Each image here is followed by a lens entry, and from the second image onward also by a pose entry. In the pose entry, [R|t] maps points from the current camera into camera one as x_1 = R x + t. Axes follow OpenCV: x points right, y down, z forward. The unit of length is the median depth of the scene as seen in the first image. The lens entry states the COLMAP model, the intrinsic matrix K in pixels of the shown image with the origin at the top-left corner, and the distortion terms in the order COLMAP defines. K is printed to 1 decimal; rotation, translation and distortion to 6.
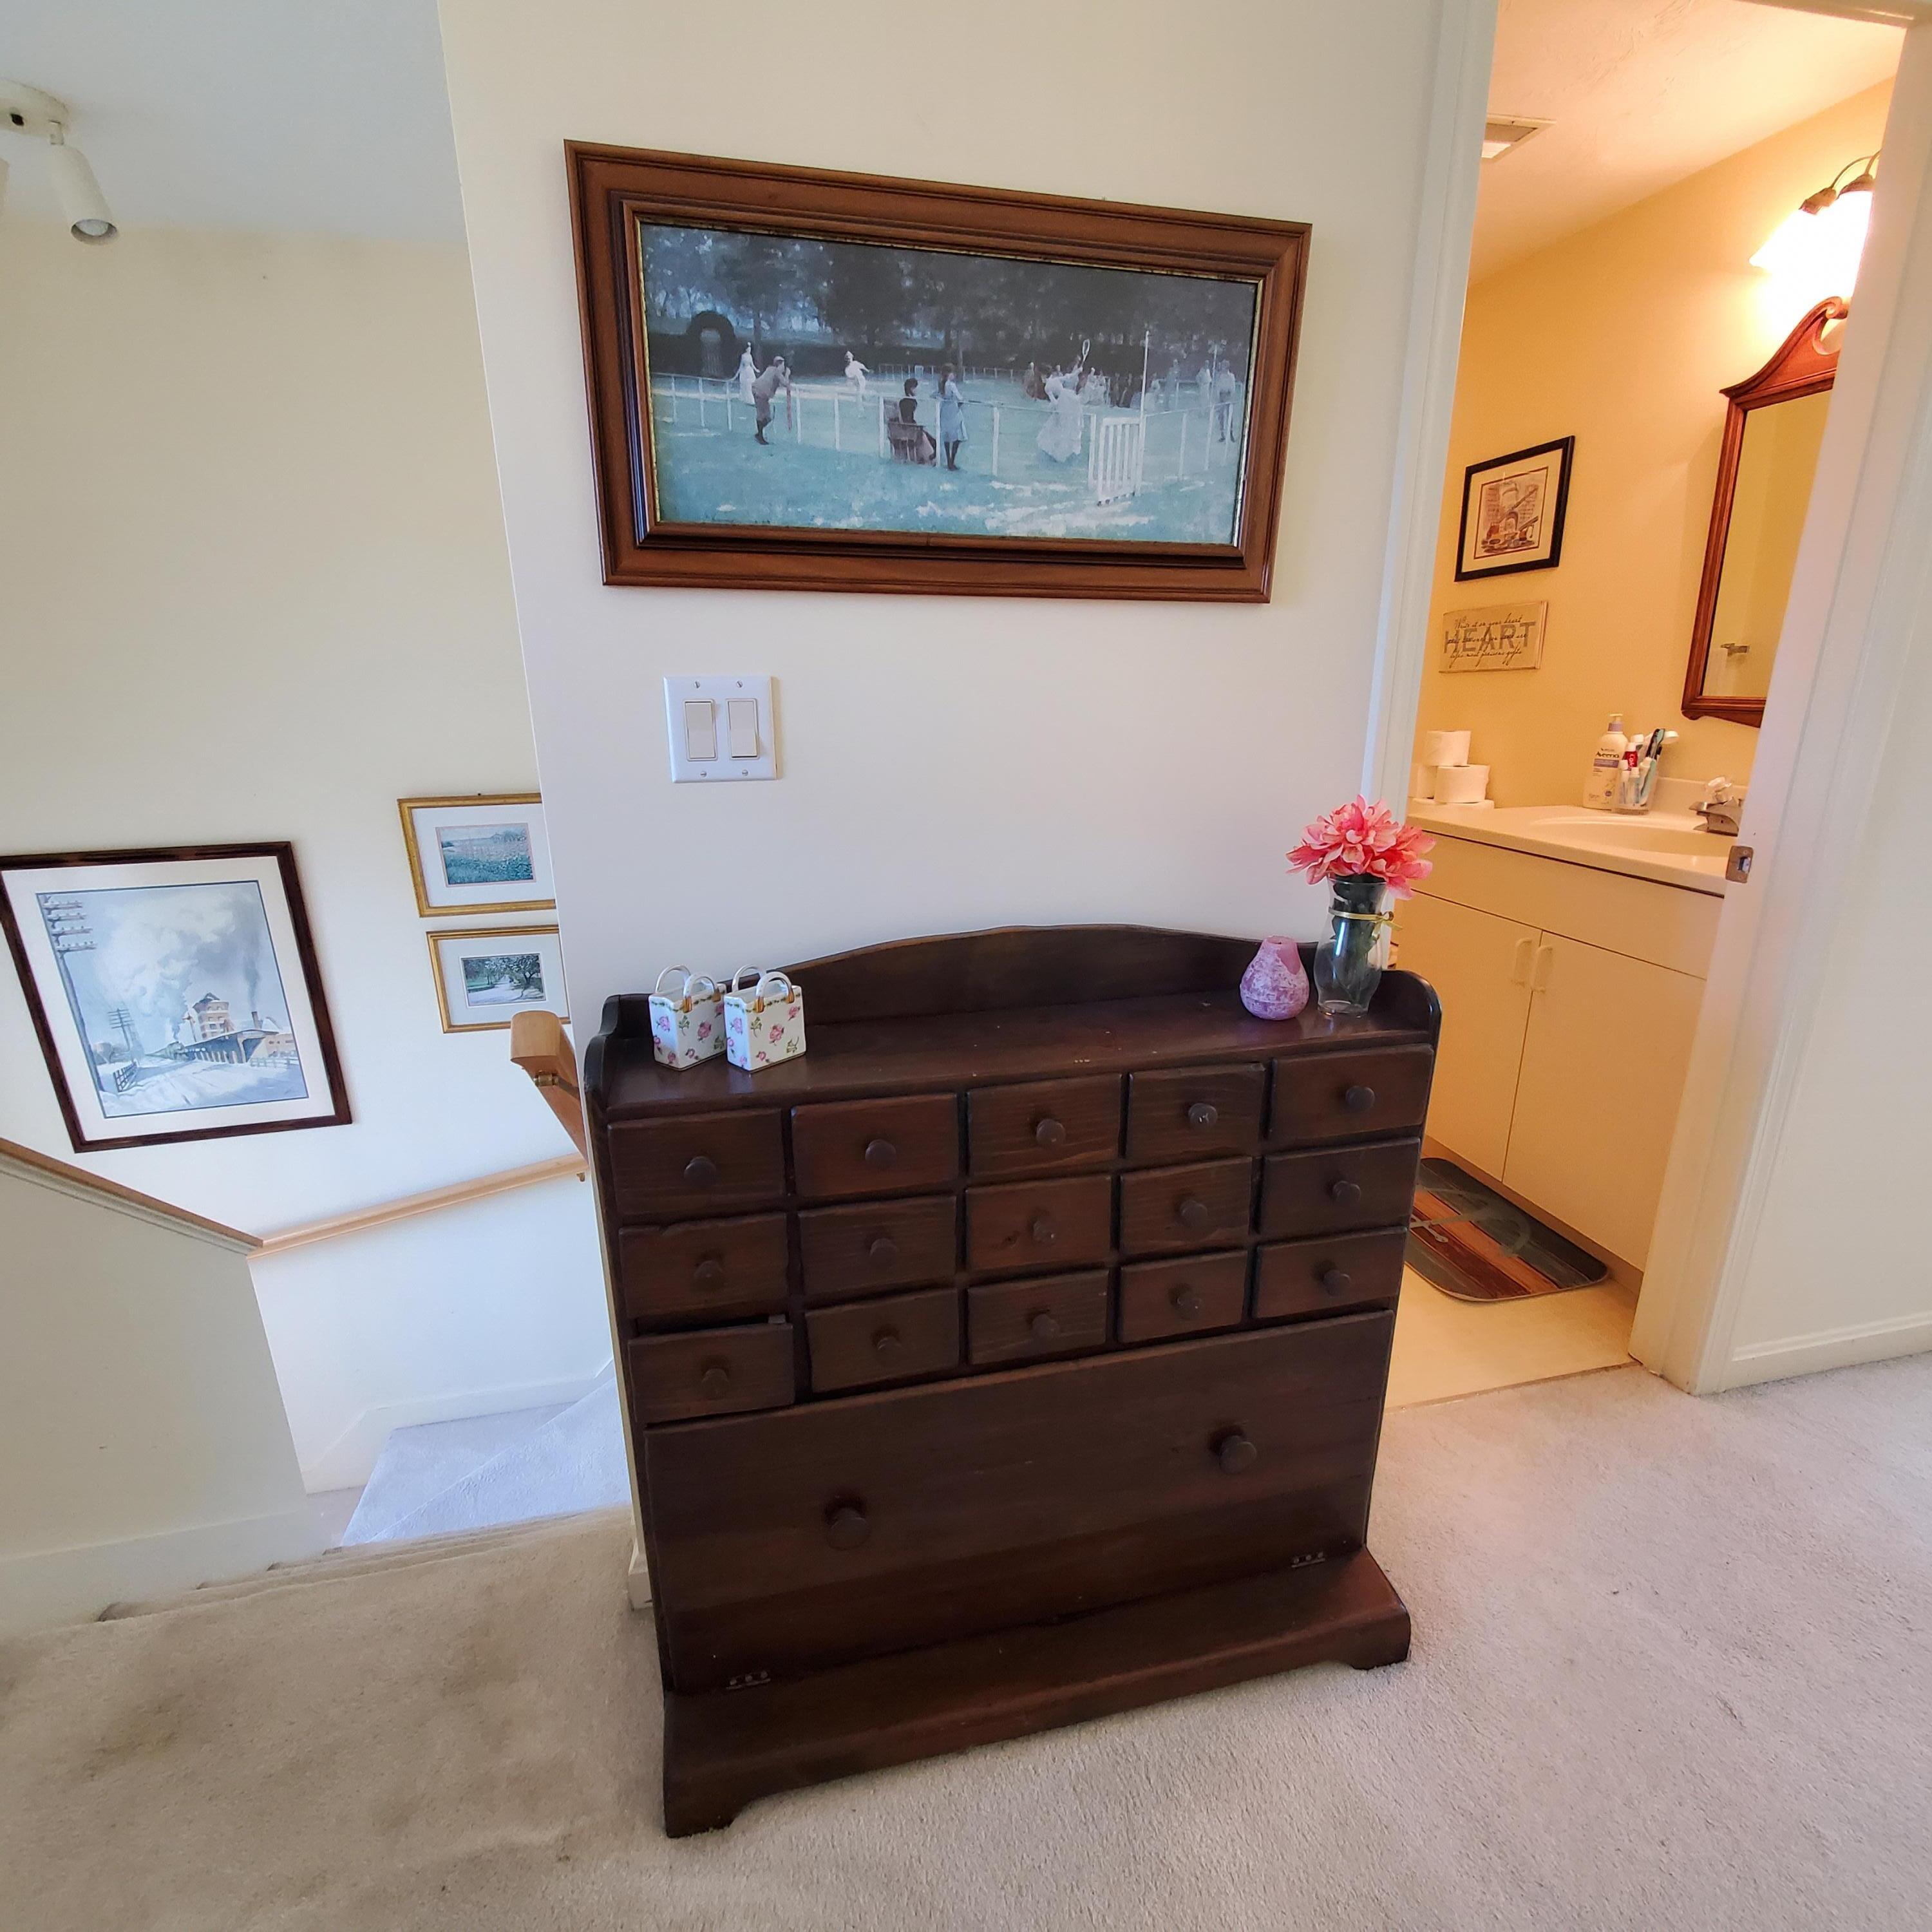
lens RADIAL K [[991.8, 0, 963.6], [0, 991.8, 968.5], [0, 0, 1]] dist [0.002582, 0.000106]
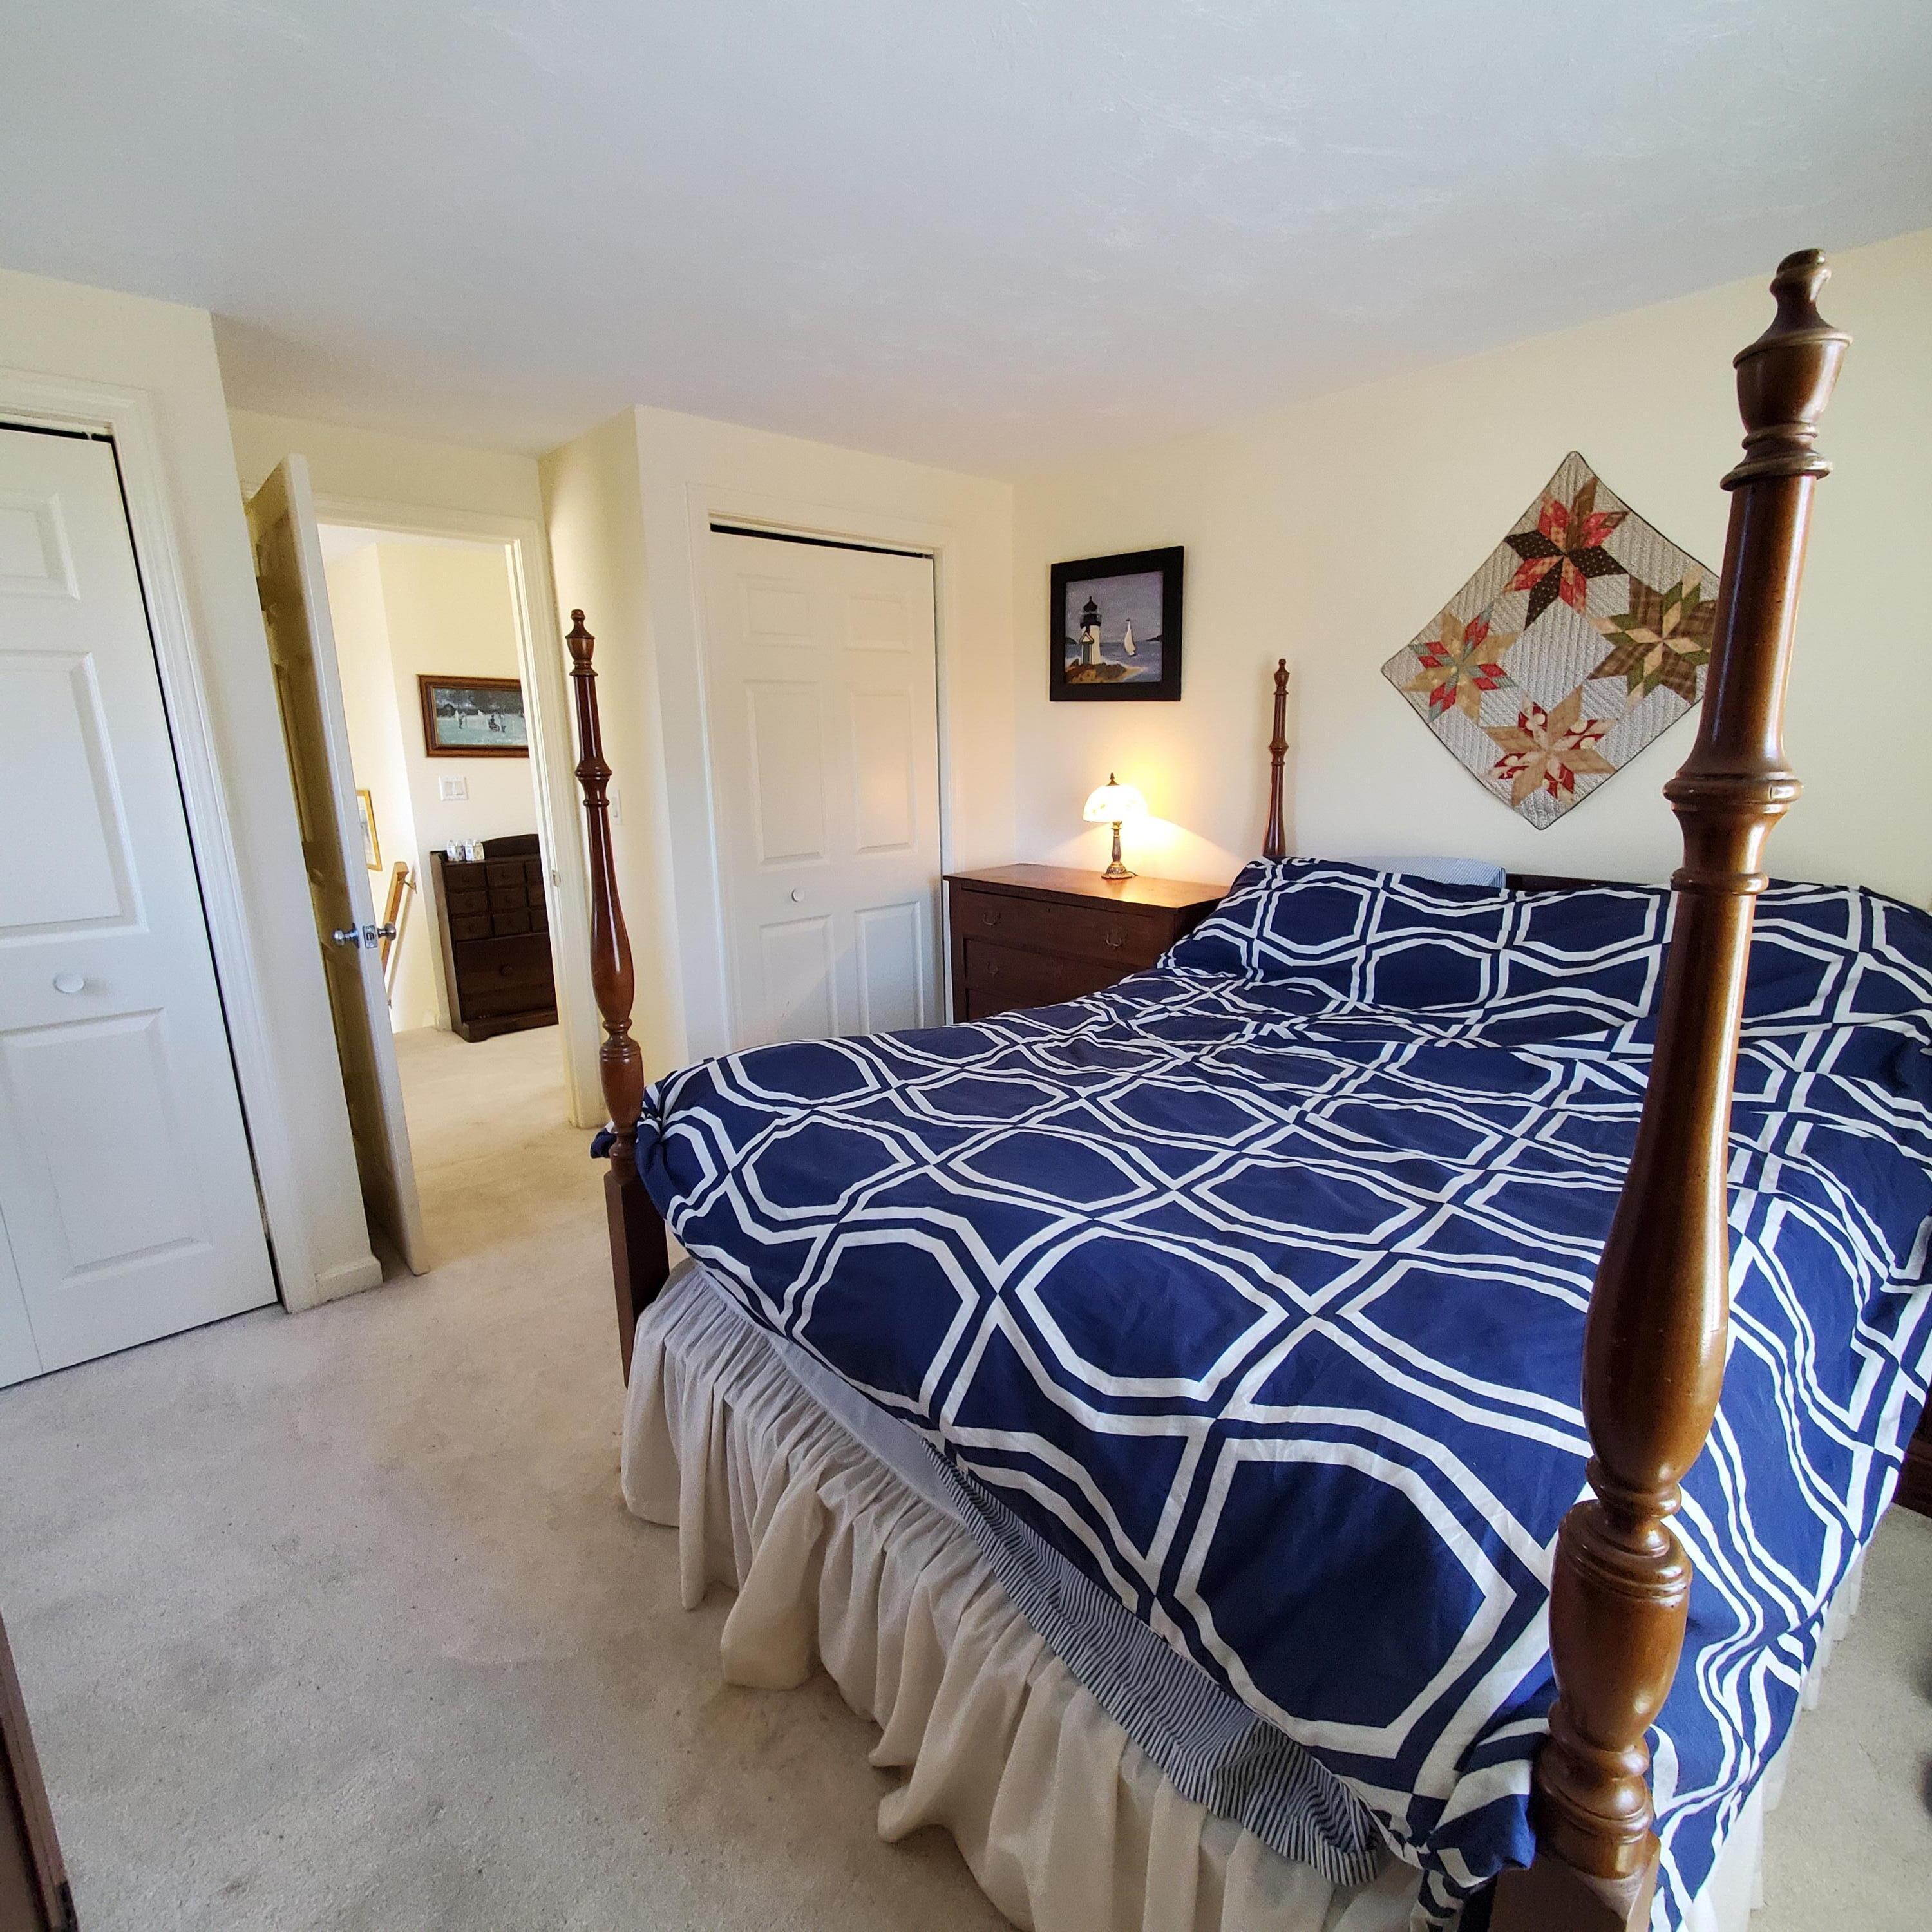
lens RADIAL K [[991.8, 0, 967.3], [0, 991.8, 976.4], [0, 0, 1]] dist [0.002582, 0.000106]
pose [[0.873084, -0.112468, 0.474421, -0.467861], [0.150868, 0.987595, -0.043522, 1.202947], [-0.463641, 0.109573, 0.879222, -4.124159]]
